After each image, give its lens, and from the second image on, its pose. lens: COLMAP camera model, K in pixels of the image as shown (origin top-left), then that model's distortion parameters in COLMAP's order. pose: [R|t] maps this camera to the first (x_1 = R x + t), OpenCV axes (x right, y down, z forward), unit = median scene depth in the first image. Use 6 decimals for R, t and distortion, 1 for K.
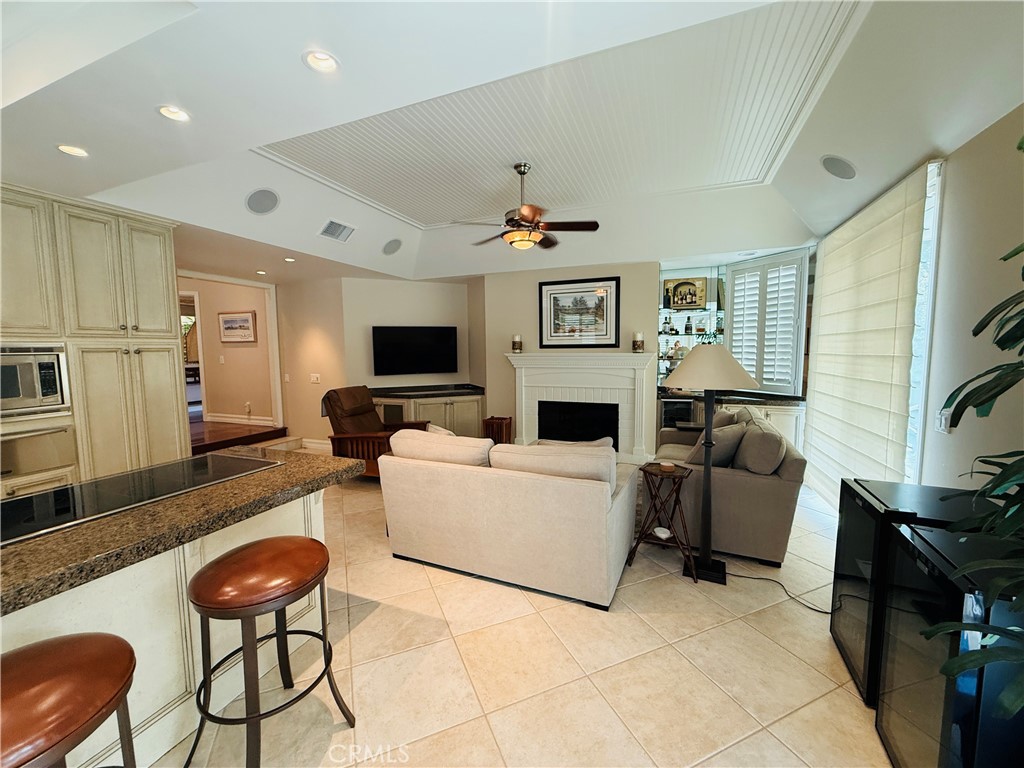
lens RADIAL K [[407.2, 0, 511.2], [0, 407.2, 385.5], [0, 0, 1]] dist [-0.002965, 0.000317]
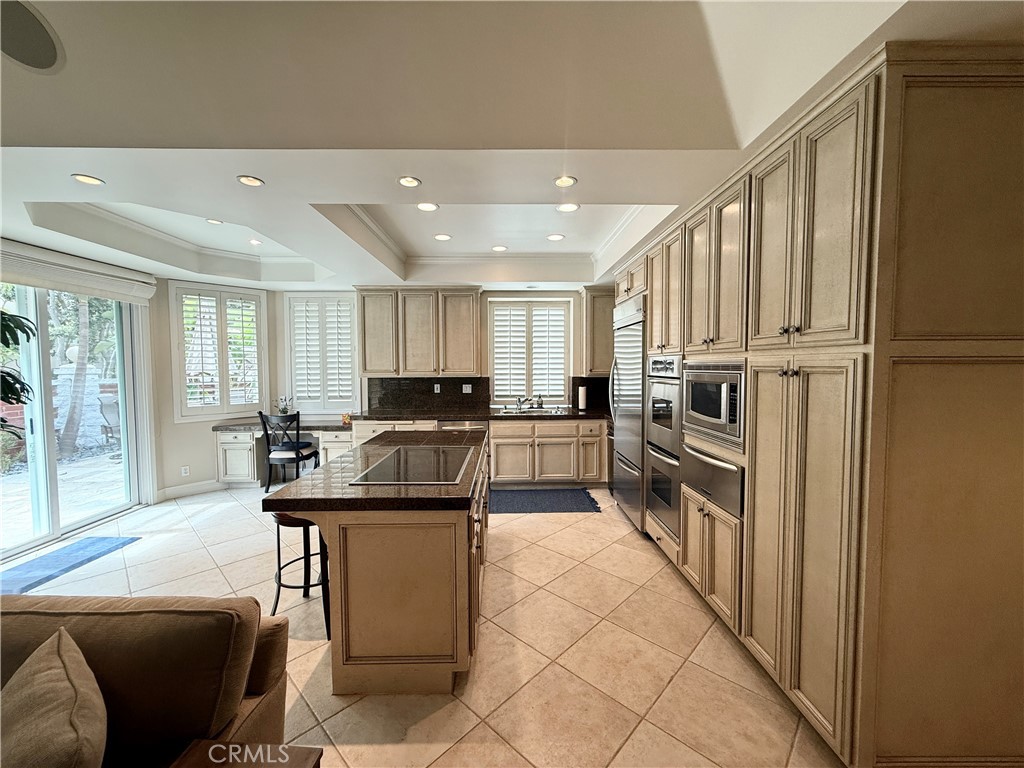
lens RADIAL K [[407.2, 0, 517.8], [0, 407.2, 387.1], [0, 0, 1]] dist [-0.002965, 0.000317]
pose [[-0.921277, 0.036270, -0.387212, -0.411782], [-0.019640, 0.990032, 0.139464, -0.148983], [0.388411, 0.136090, -0.911381, 1.521325]]
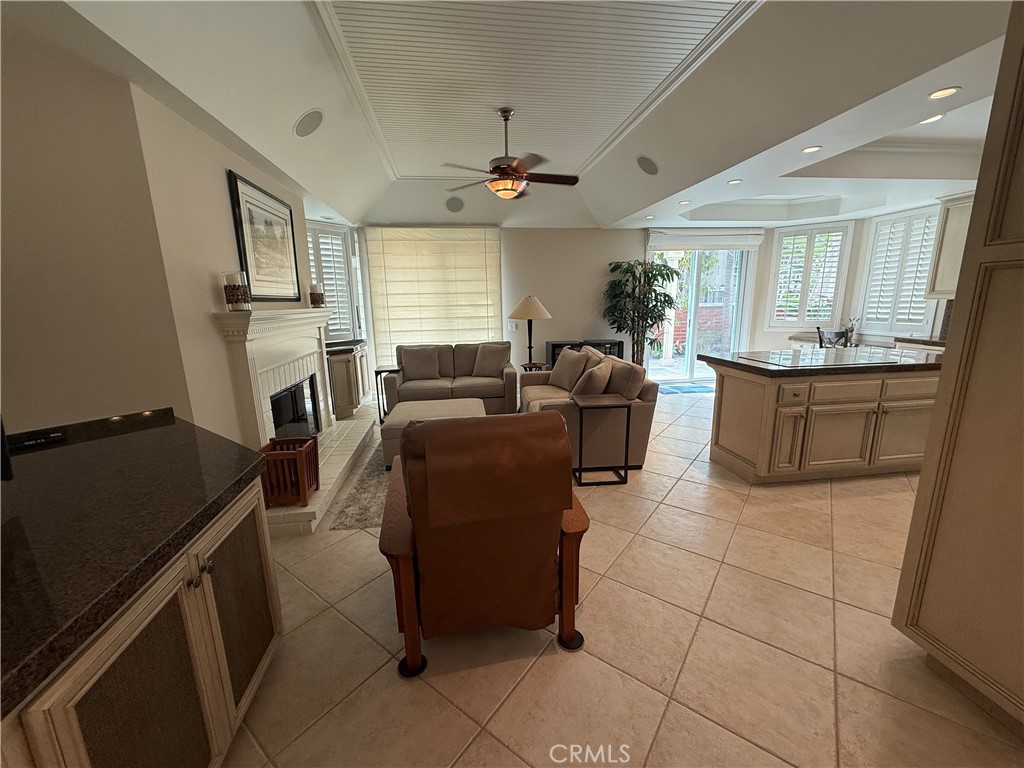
lens RADIAL K [[407.2, 0, 509.8], [0, 407.2, 384.9], [0, 0, 1]] dist [-0.002965, 0.000317]
pose [[-0.497556, -0.156816, 0.853139, -1.141875], [0.102639, 0.965971, 0.237415, -0.163219], [-0.861338, 0.205693, -0.464529, 1.990528]]
